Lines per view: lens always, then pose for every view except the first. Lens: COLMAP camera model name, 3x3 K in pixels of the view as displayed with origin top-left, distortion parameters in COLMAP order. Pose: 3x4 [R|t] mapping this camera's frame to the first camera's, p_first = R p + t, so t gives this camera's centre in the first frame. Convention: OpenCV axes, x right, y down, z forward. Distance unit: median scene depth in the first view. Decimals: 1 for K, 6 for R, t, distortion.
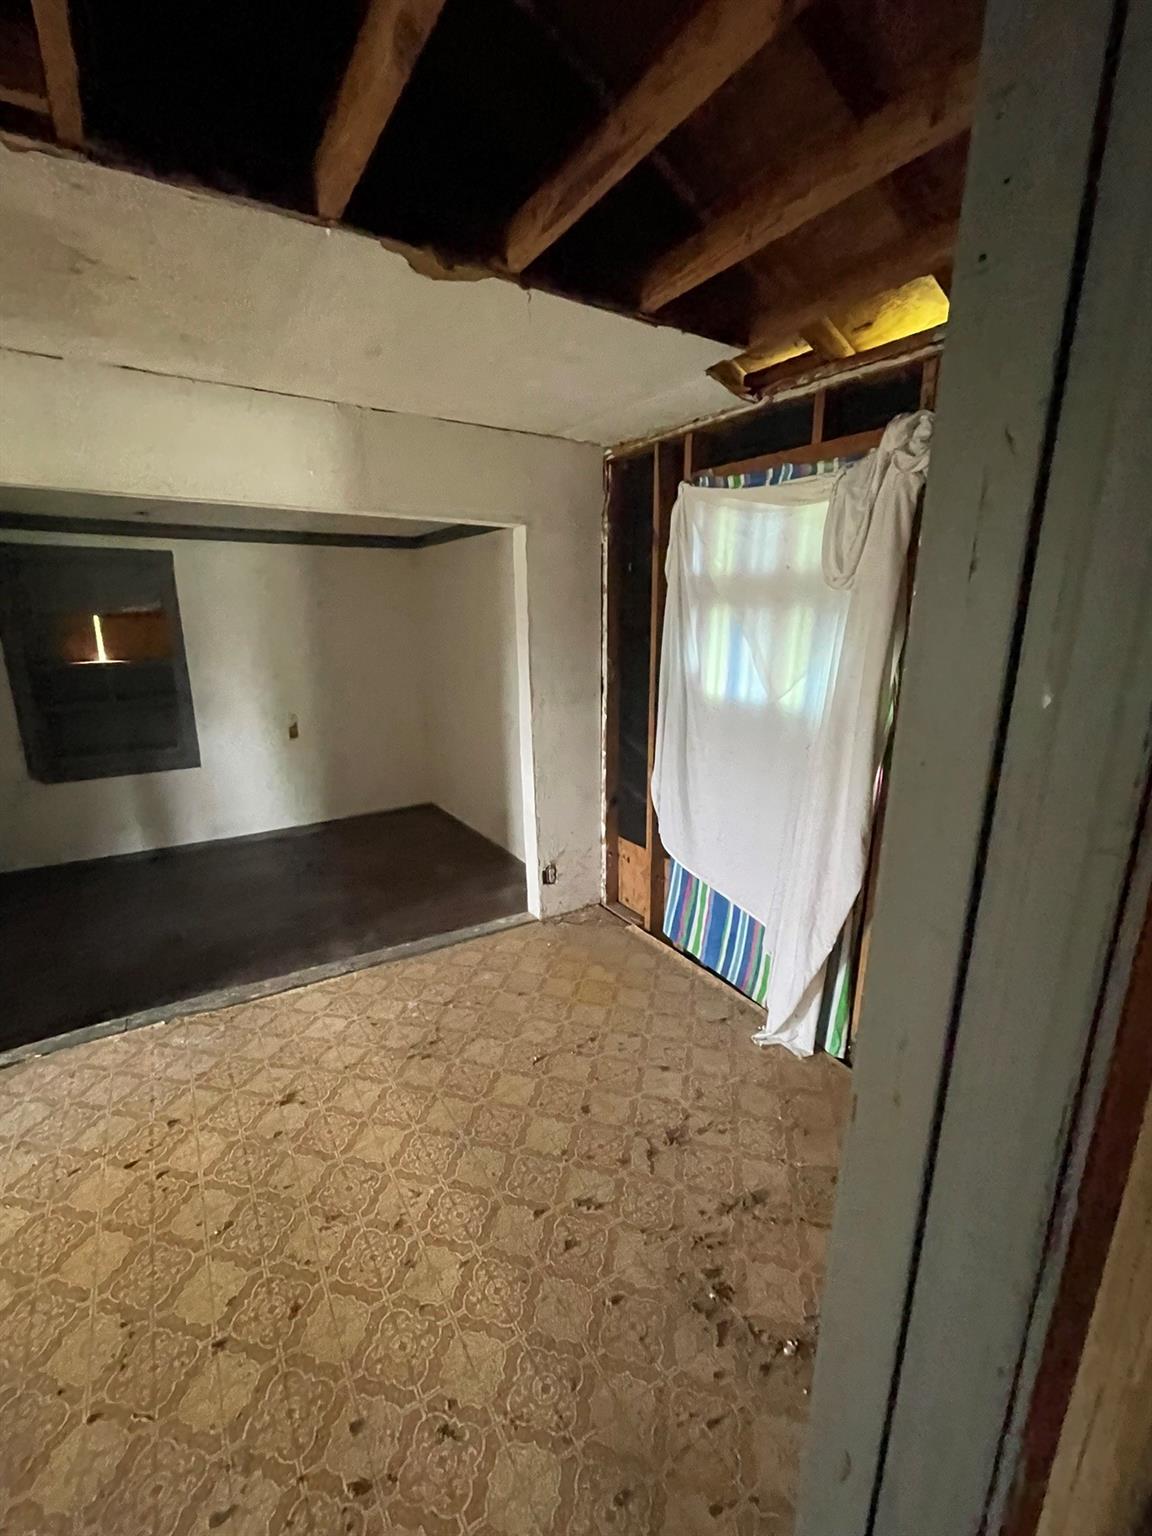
lens RADIAL K [[635.4, 0, 565.7], [0, 635.4, 767.3], [0, 0, 1]] dist [0.000525, 0.000236]
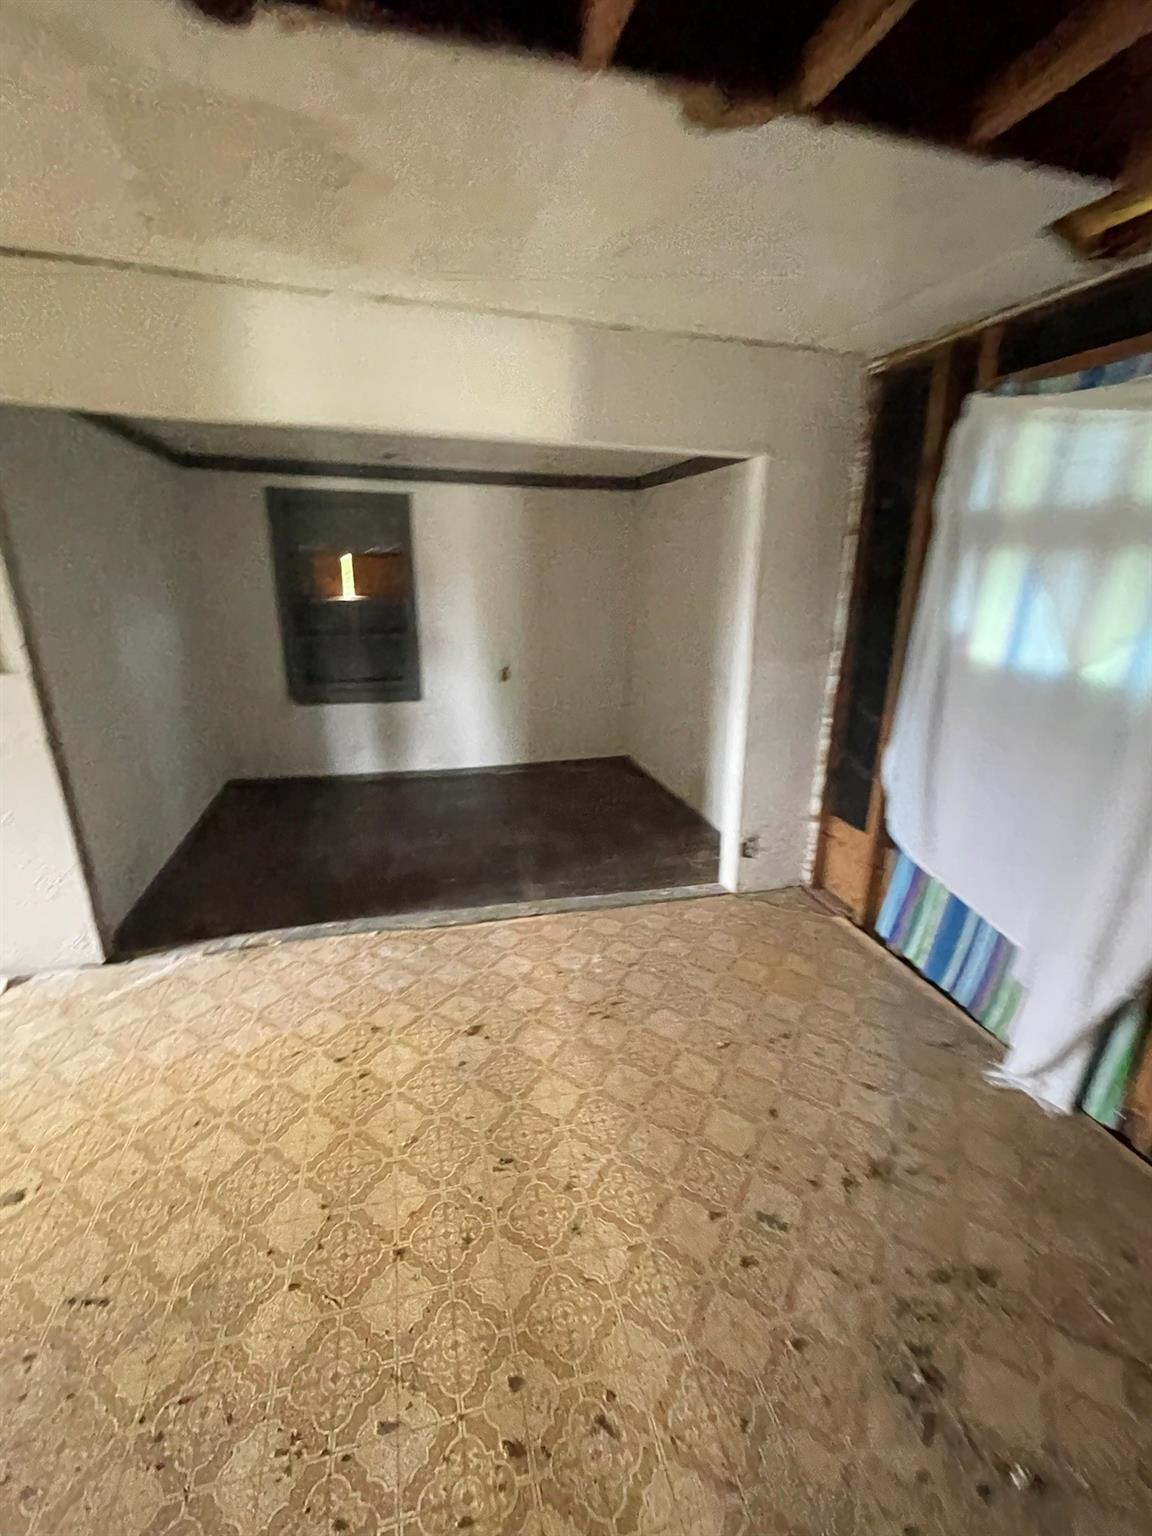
lens RADIAL K [[635.4, 0, 565.7], [0, 635.4, 767.3], [0, 0, 1]] dist [0.000525, 0.000236]
pose [[0.951635, 0.105602, -0.288512, -0.040532], [-0.085375, 0.992981, 0.081851, 0.002156], [0.295131, -0.053260, 0.953971, 0.077267]]
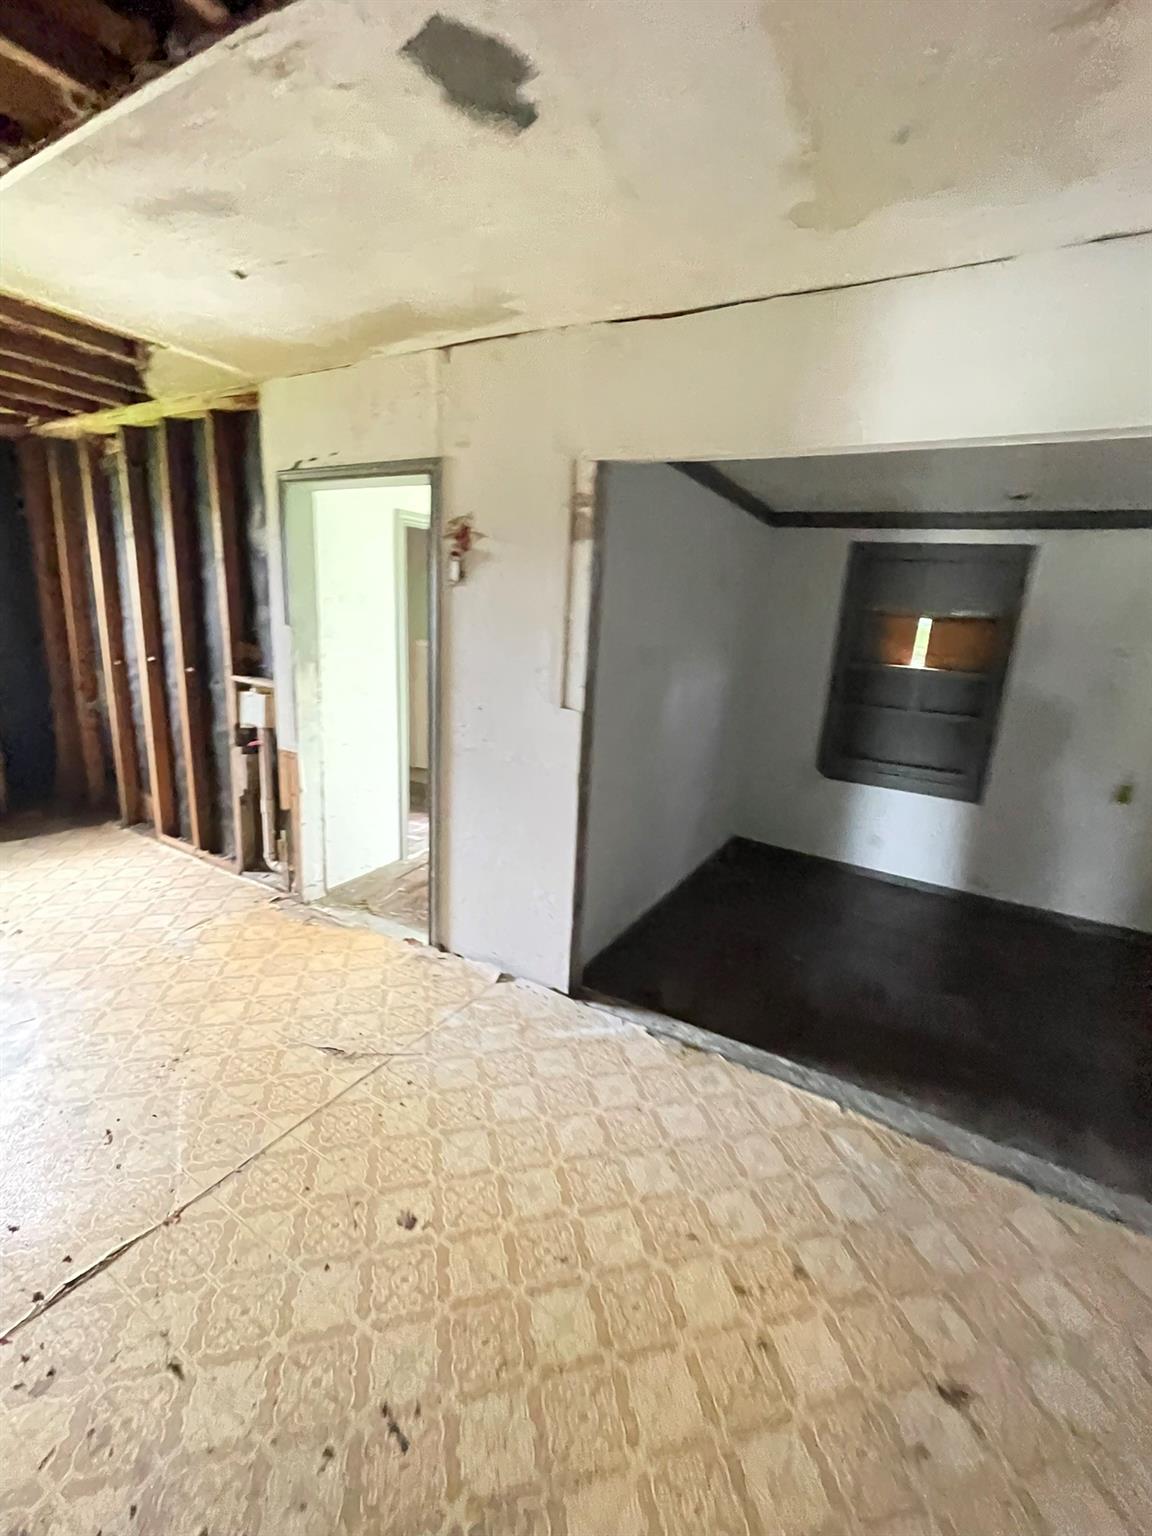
lens RADIAL K [[653.3, 0, 576.0], [0, 653.3, 768.0], [0, 0, 1]] dist [0.000434, 0.000198]
pose [[0.450848, 0.239066, -0.859990, -0.185240], [-0.268495, 0.955167, 0.124766, -0.028120], [0.851261, 0.174653, 0.494824, 0.249227]]
